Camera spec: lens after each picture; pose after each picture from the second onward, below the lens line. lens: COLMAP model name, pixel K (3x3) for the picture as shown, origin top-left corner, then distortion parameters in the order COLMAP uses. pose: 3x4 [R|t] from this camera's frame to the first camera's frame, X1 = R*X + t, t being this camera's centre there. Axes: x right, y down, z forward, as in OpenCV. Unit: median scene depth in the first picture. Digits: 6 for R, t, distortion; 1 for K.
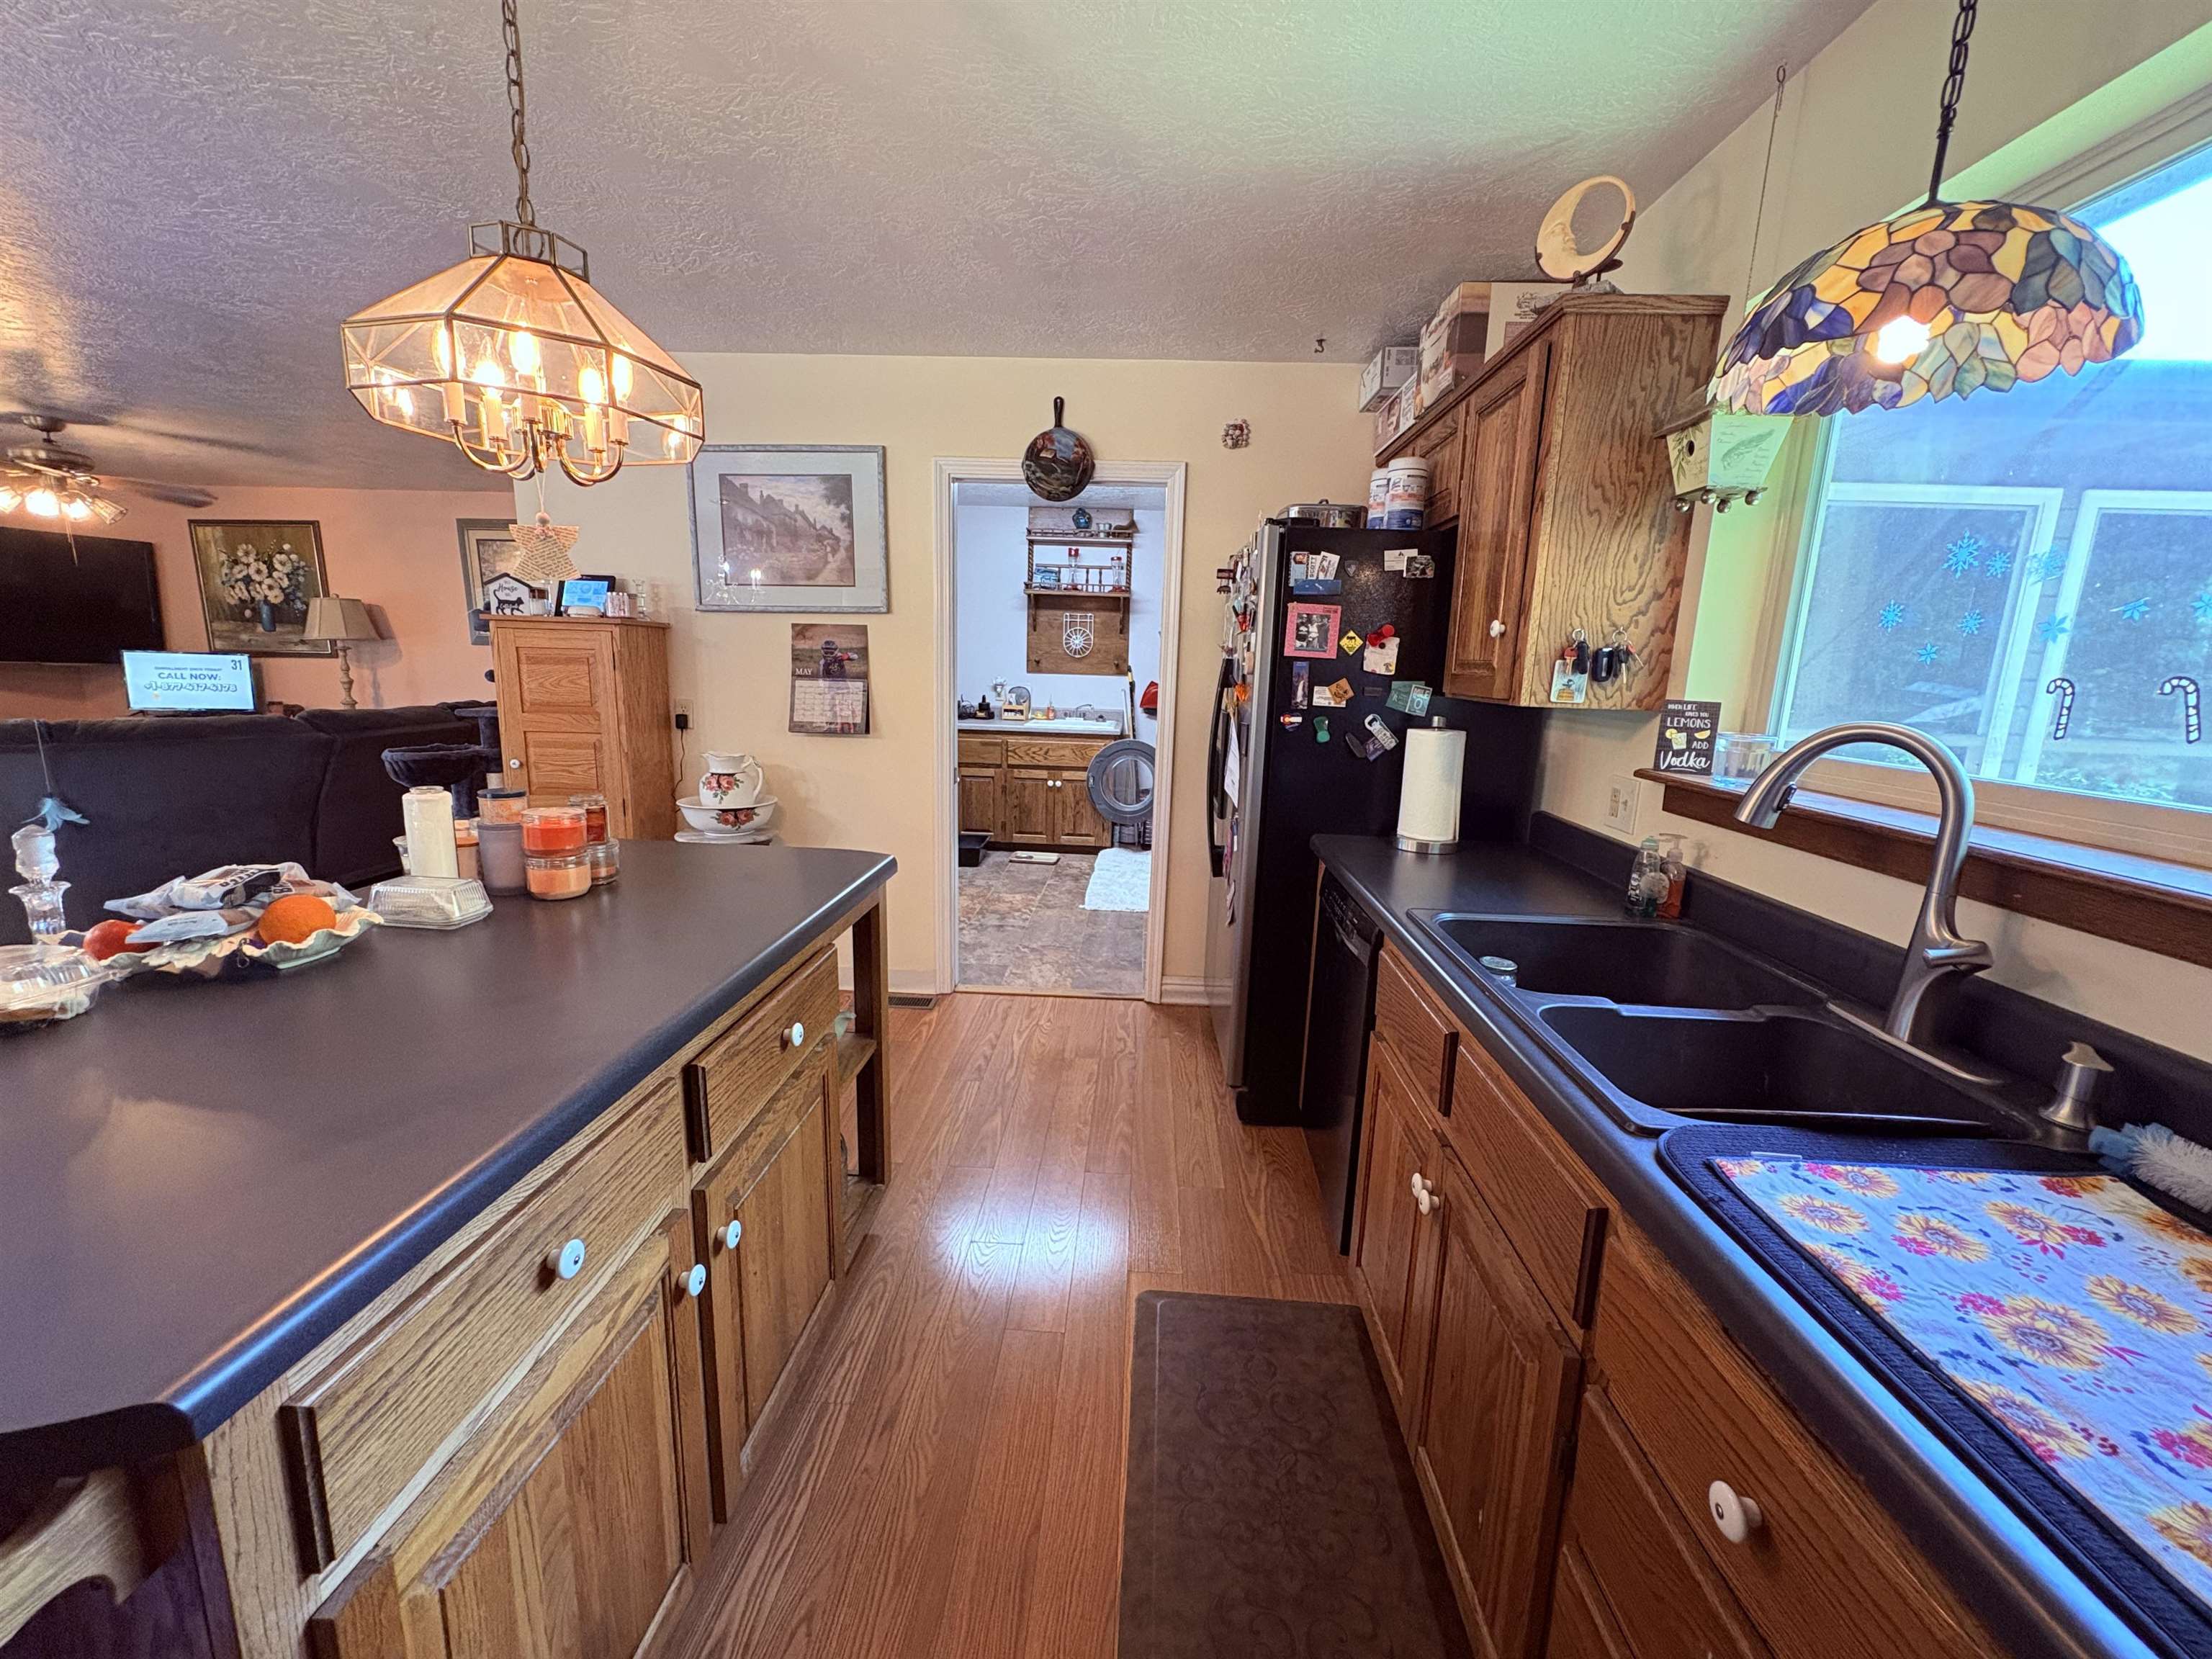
lens RADIAL K [[883.7, 0, 1105.5], [0, 883.7, 828.7], [0, 0, 1]] dist [0.000136, 0.000170]
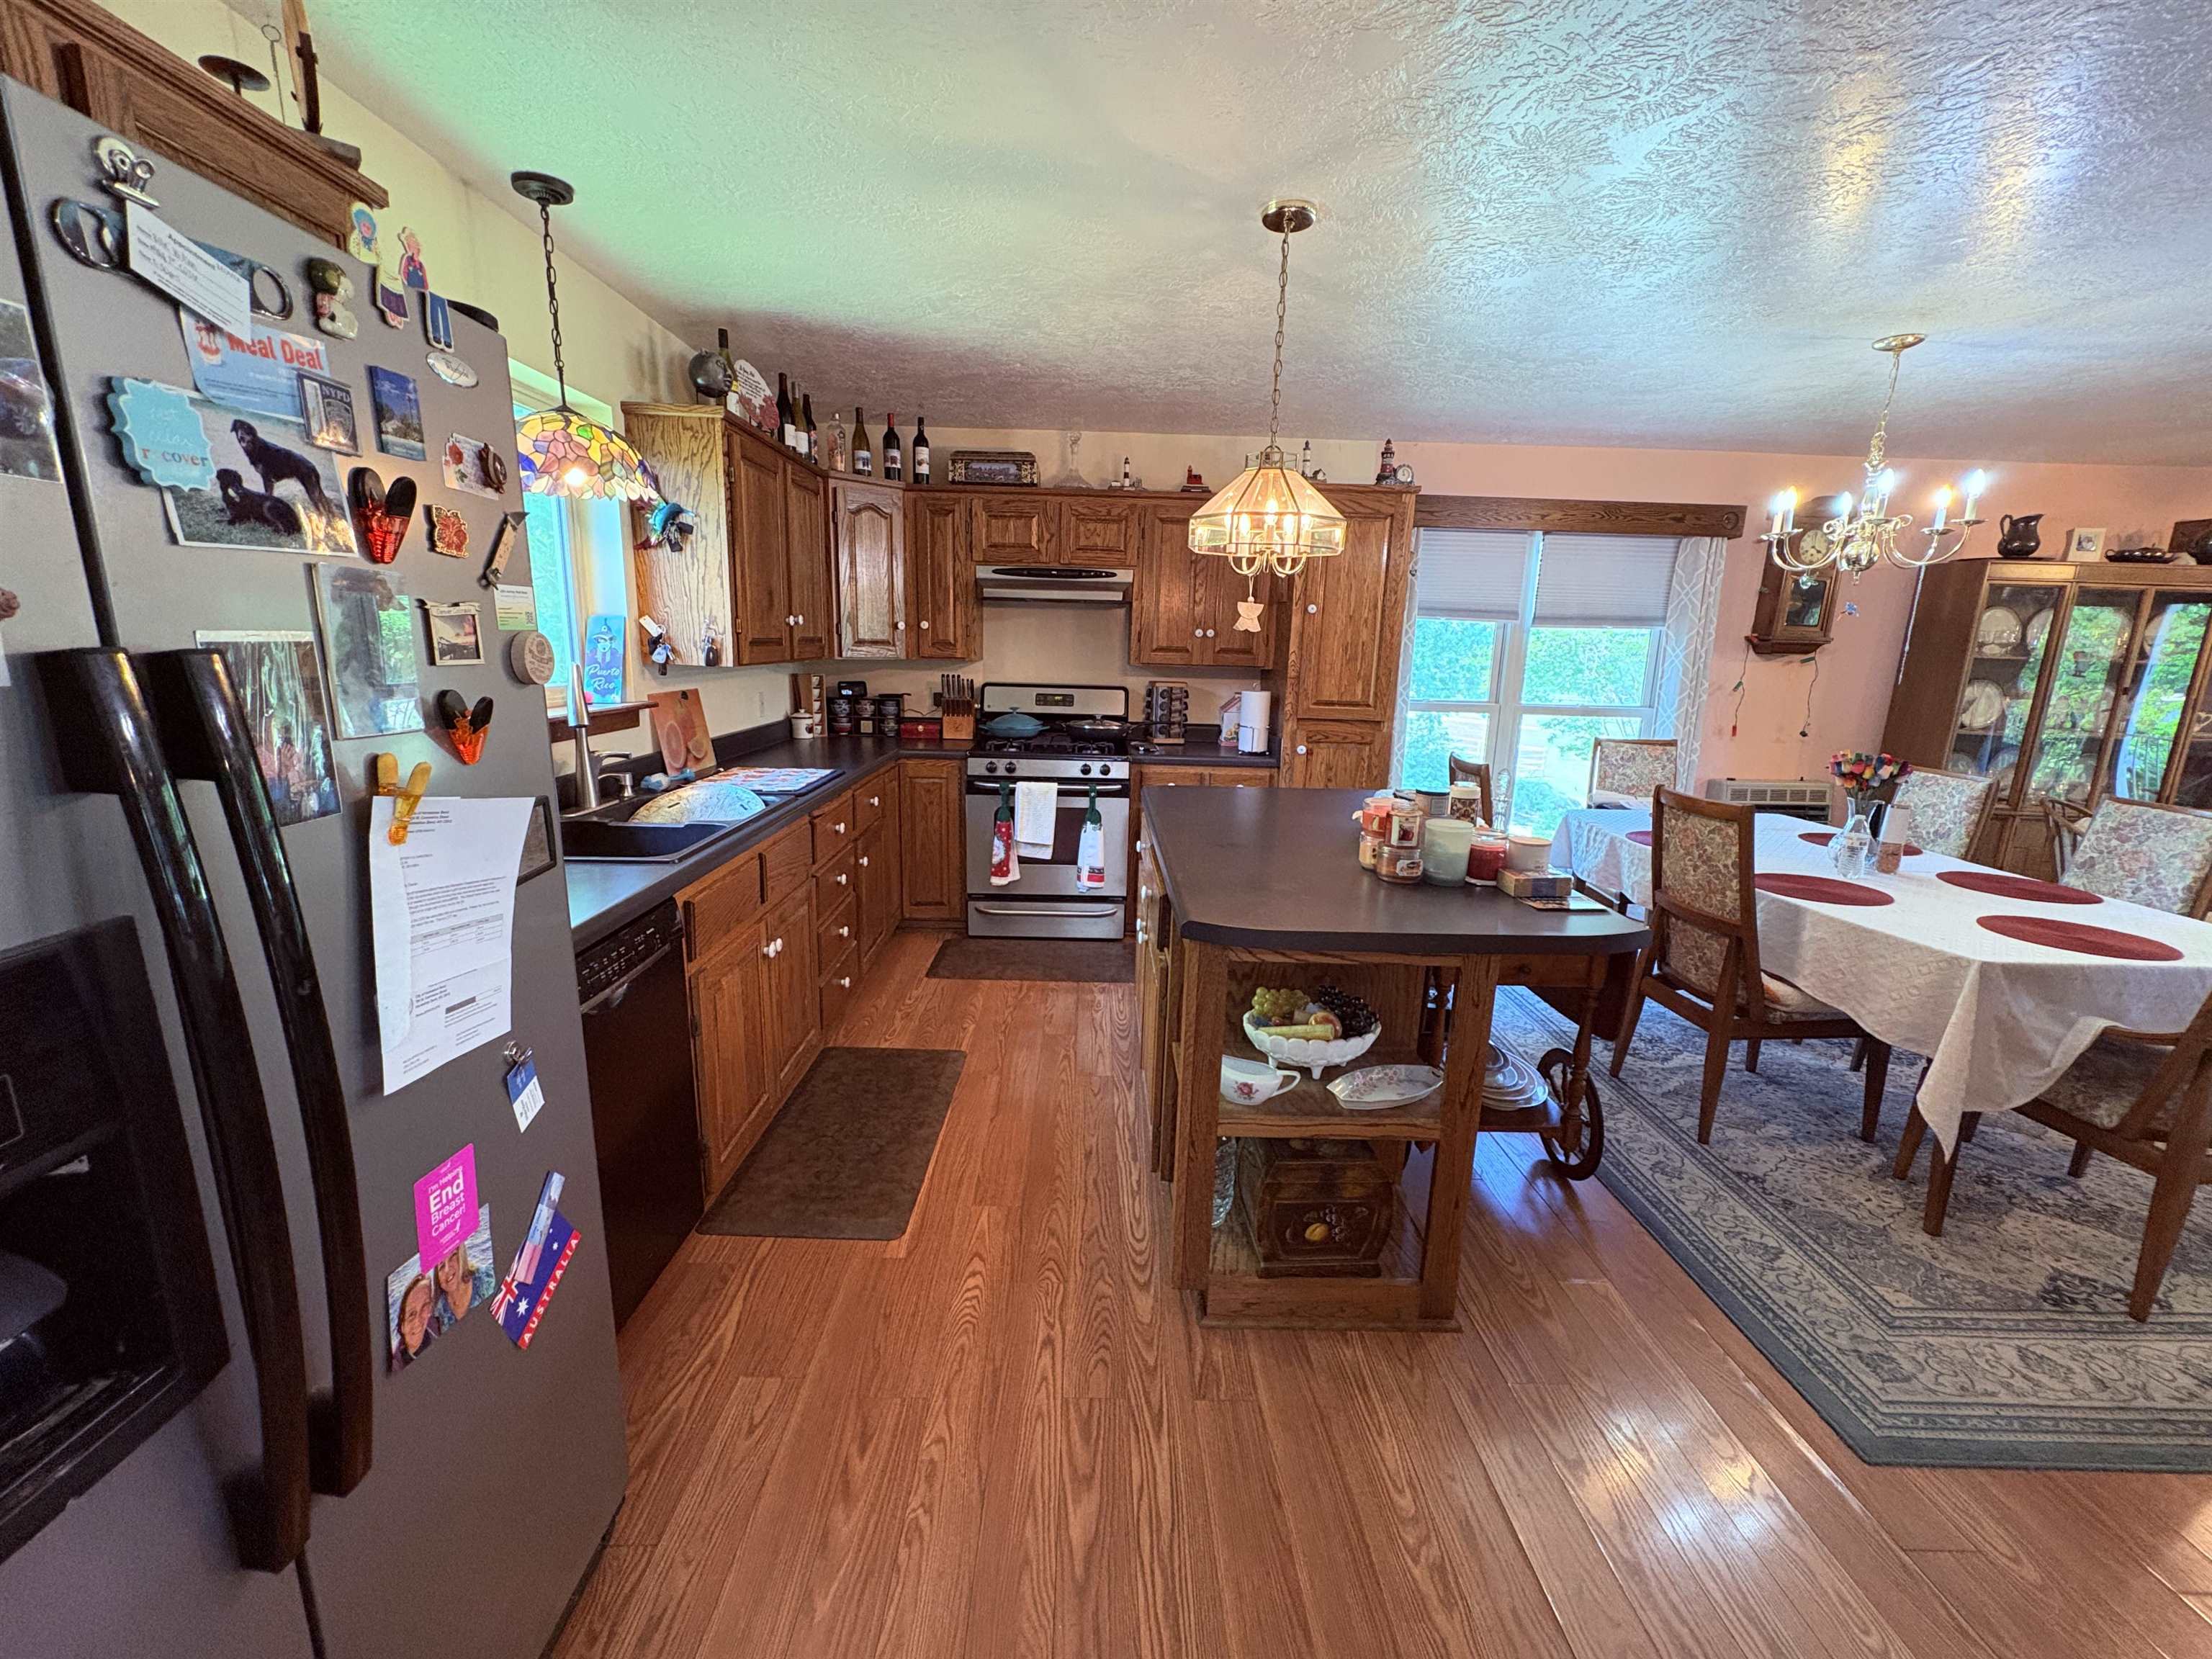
lens RADIAL K [[883.7, 0, 1105.8], [0, 883.7, 830.2], [0, 0, 1]] dist [0.000136, 0.000170]
pose [[-0.996302, -0.043718, -0.073972, -0.052866], [-0.068971, 0.920317, 0.385045, -0.179127], [0.051244, 0.388722, -0.919929, 0.875890]]
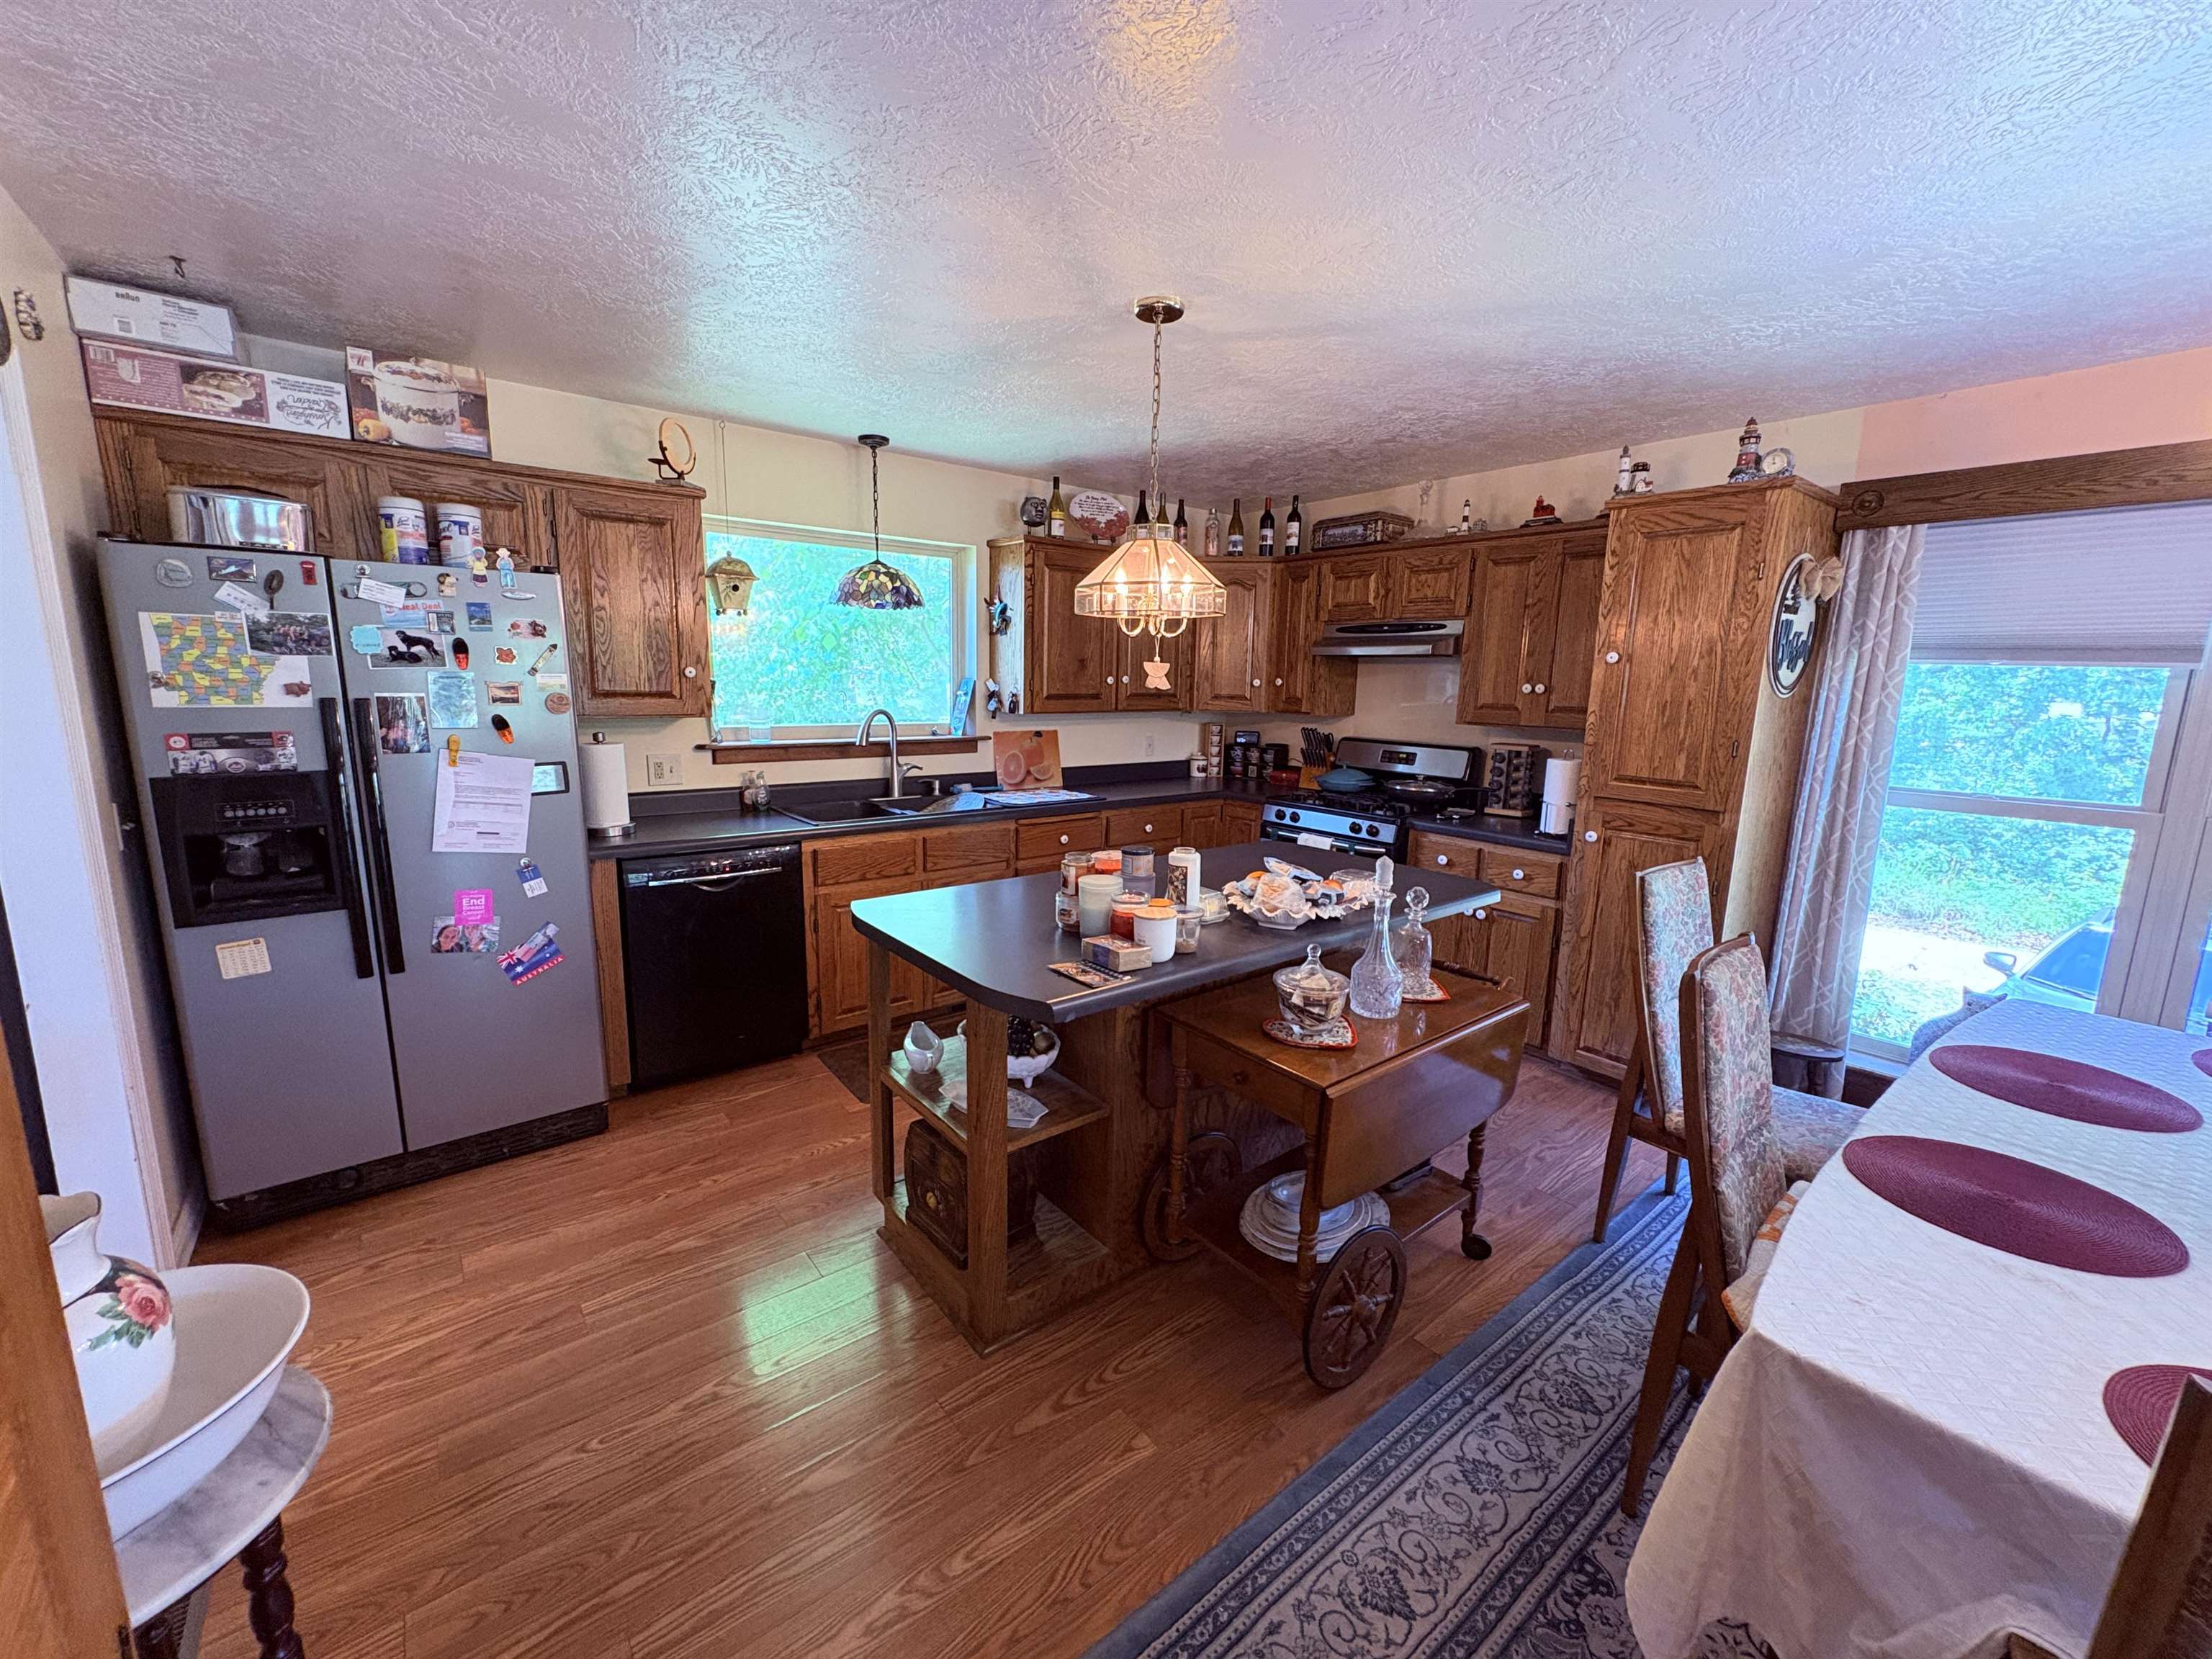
lens RADIAL K [[883.7, 0, 1105.5], [0, 883.7, 830.3], [0, 0, 1]] dist [0.000136, 0.000170]
pose [[-0.657349, -0.174064, 0.733208, -0.631916], [0.101114, 0.943788, 0.314708, -0.186663], [-0.746772, 0.281010, -0.602798, 0.720053]]
